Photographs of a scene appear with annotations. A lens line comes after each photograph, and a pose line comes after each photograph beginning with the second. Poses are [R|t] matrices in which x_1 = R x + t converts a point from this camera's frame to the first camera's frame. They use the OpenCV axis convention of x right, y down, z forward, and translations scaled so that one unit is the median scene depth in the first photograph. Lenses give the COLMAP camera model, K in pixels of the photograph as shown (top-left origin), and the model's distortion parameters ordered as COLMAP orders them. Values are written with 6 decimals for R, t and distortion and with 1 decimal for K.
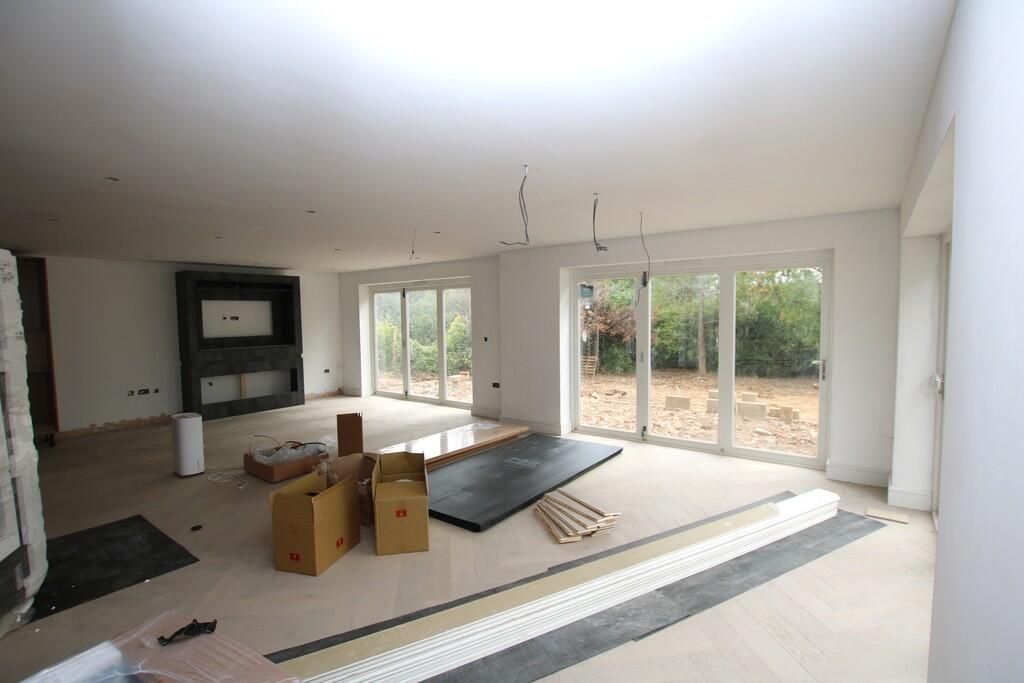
lens RADIAL K [[470.5, 0, 512.0], [0, 470.5, 341.5], [0, 0, 1]] dist [-0.000971, -0.000217]
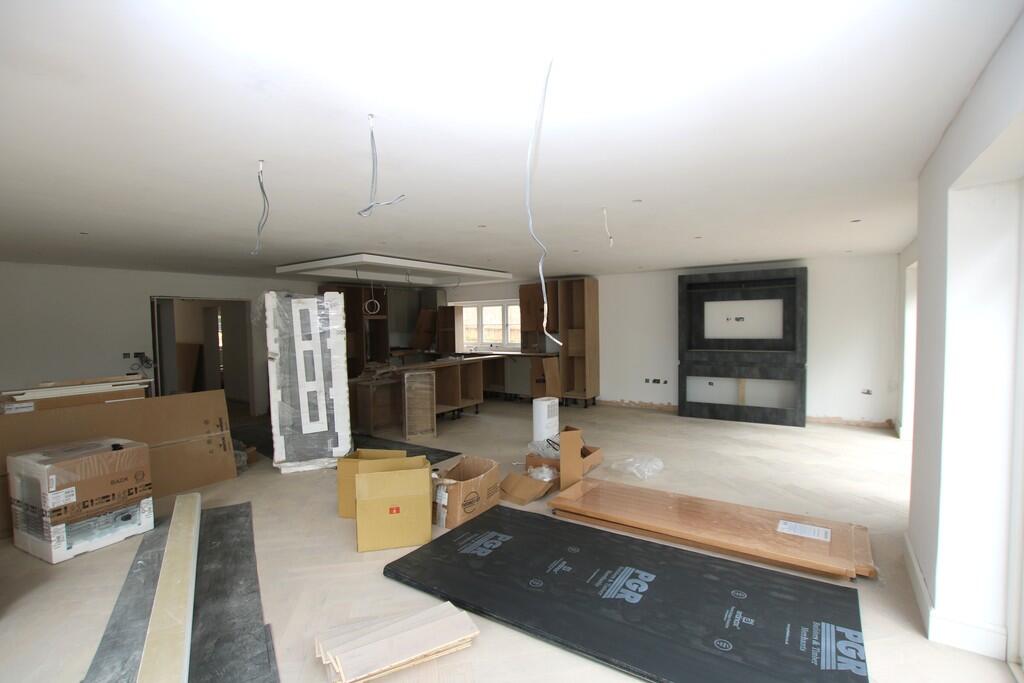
lens RADIAL K [[470.5, 0, 512.0], [0, 470.5, 341.5], [0, 0, 1]] dist [-0.000971, -0.000217]
pose [[0.083625, 0.048225, -0.995330, 0.334437], [-0.041966, 0.998113, 0.044834, -0.029023], [0.995613, 0.038020, 0.085491, 0.483165]]
